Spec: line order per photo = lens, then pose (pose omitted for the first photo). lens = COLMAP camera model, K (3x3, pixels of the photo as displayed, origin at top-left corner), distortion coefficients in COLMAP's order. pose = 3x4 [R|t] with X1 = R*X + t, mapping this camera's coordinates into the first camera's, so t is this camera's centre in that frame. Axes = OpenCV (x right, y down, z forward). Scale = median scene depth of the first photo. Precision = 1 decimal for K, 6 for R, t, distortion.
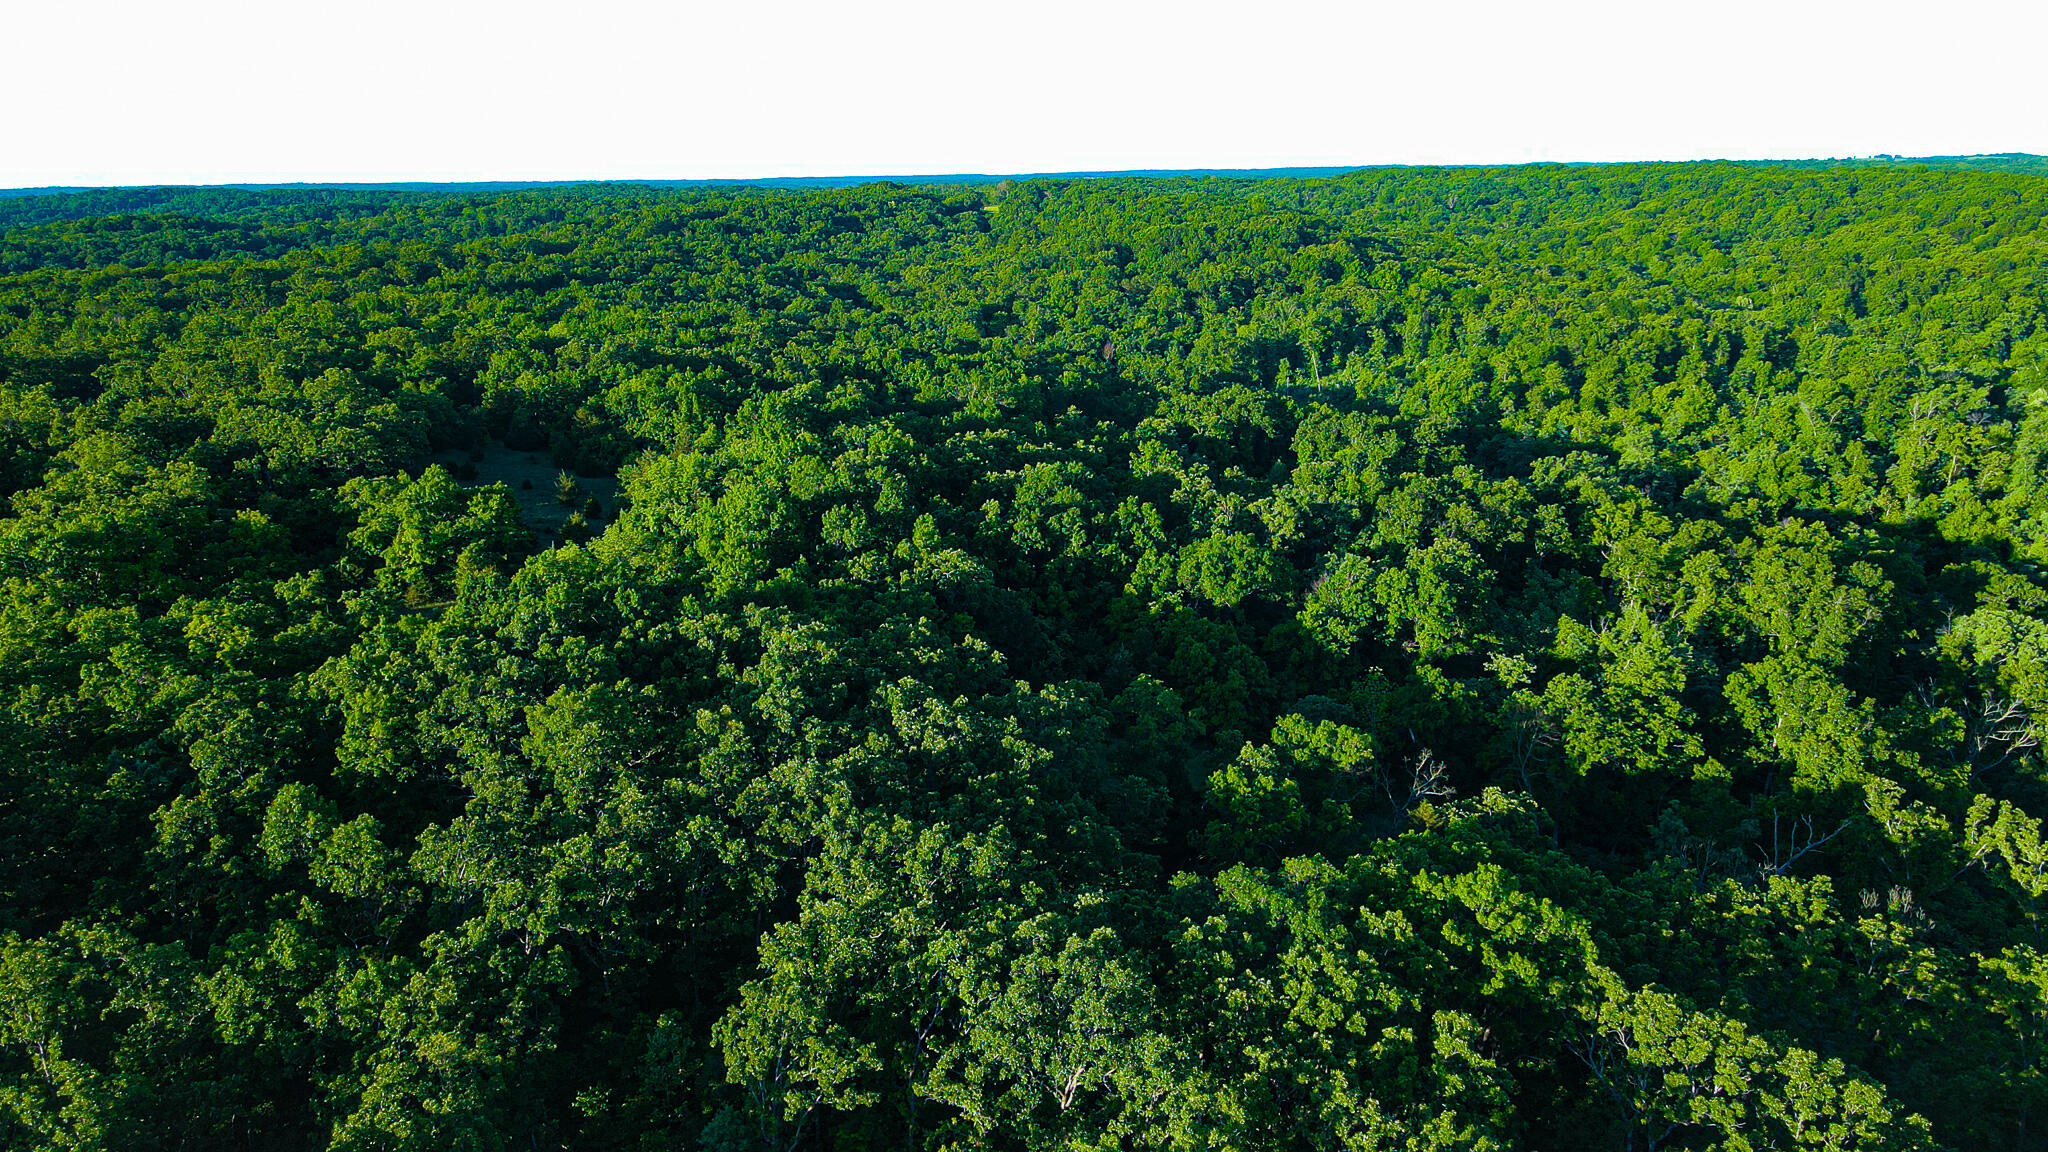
lens RADIAL K [[1484.9, 0, 1022.0], [0, 1484.9, 574.4], [0, 0, 1]] dist [0.038037, 0.004206]
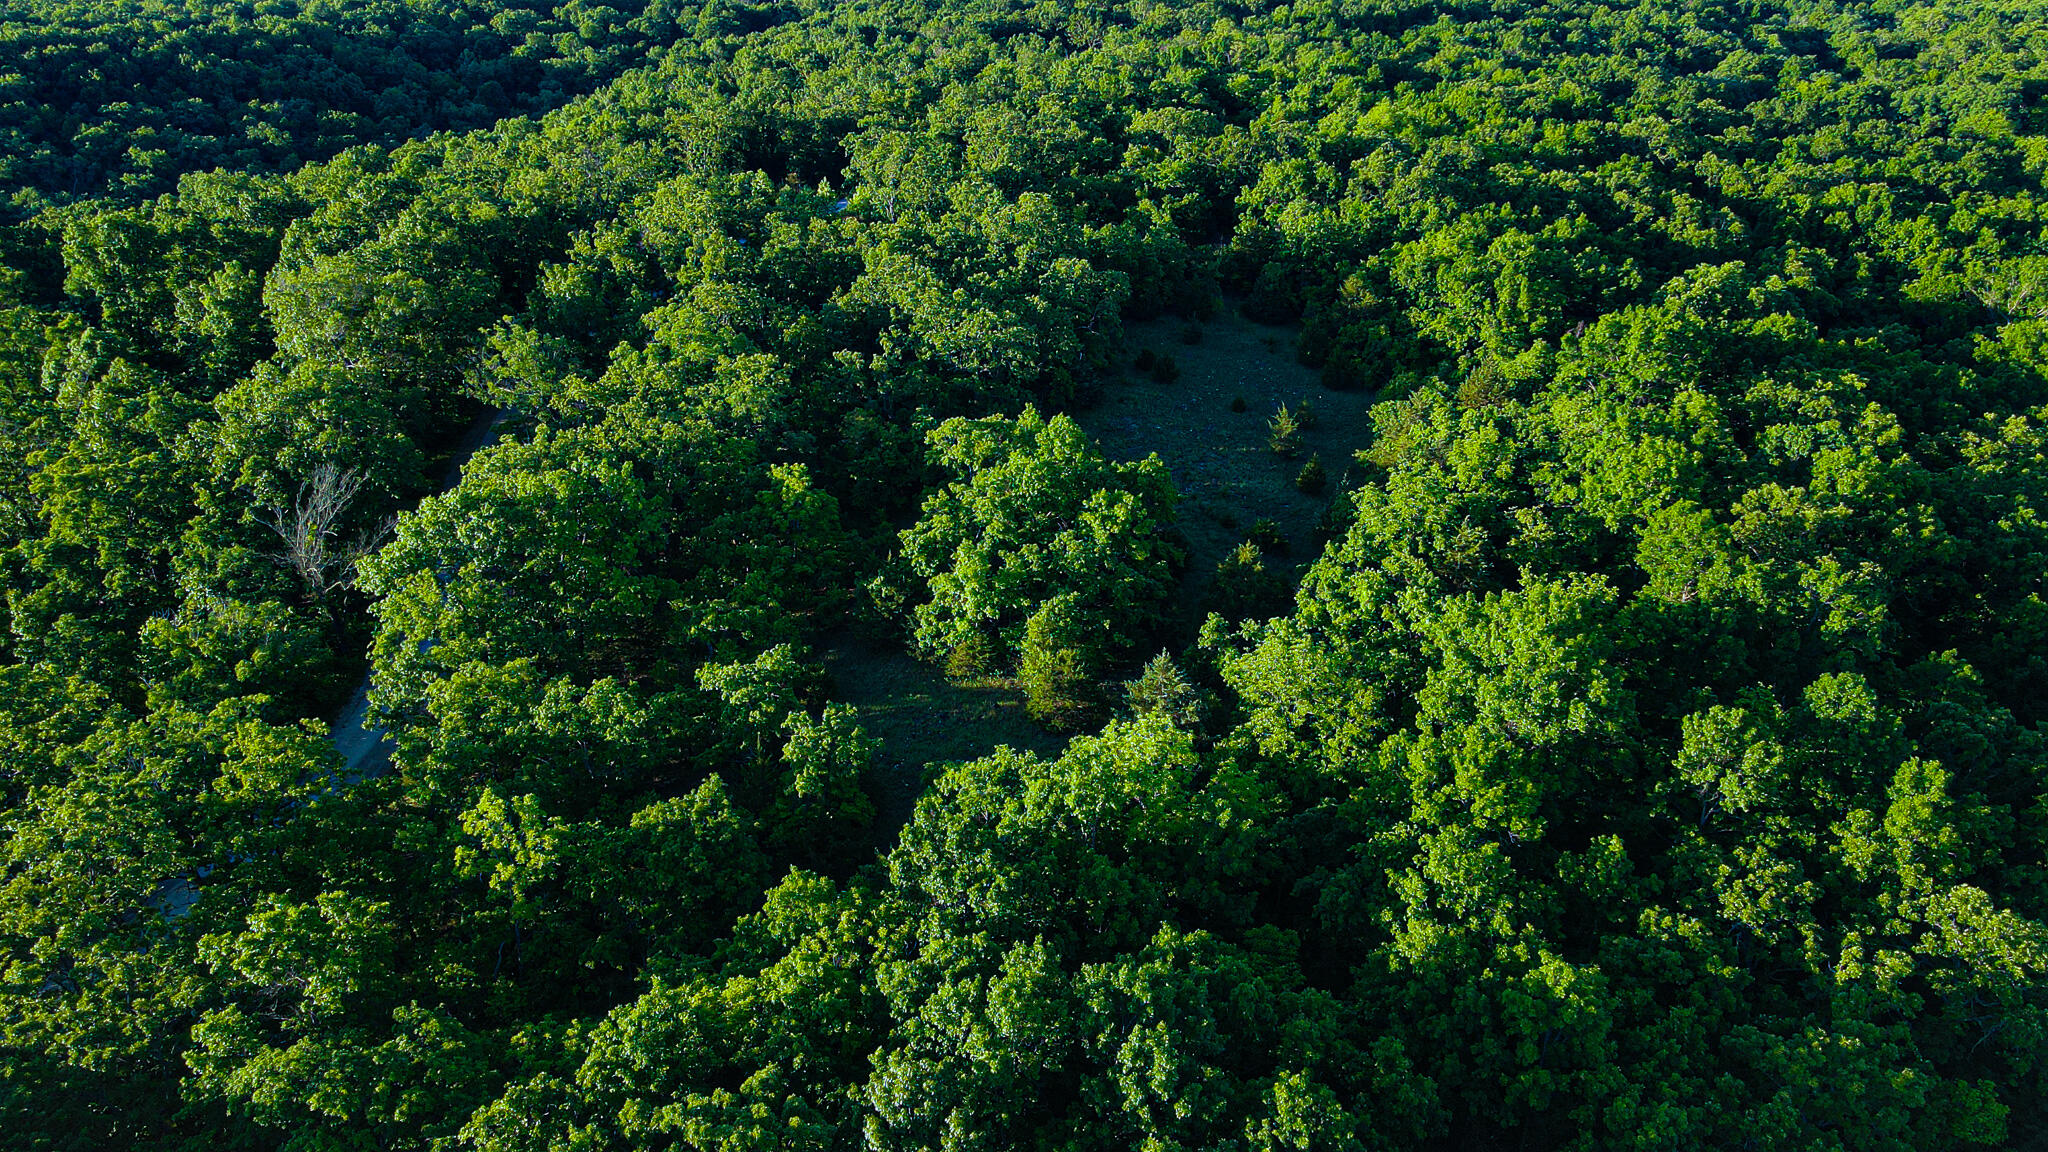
lens RADIAL K [[1501.6, 0, 1040.0], [0, 1501.6, 575.2], [0, 0, 1]] dist [0.016096, 0.005989]
pose [[0.849640, 0.230460, -0.474341, -0.027550], [-0.140150, 0.965790, 0.218194, -0.048296], [0.508399, -0.118907, 0.852873, 0.146597]]
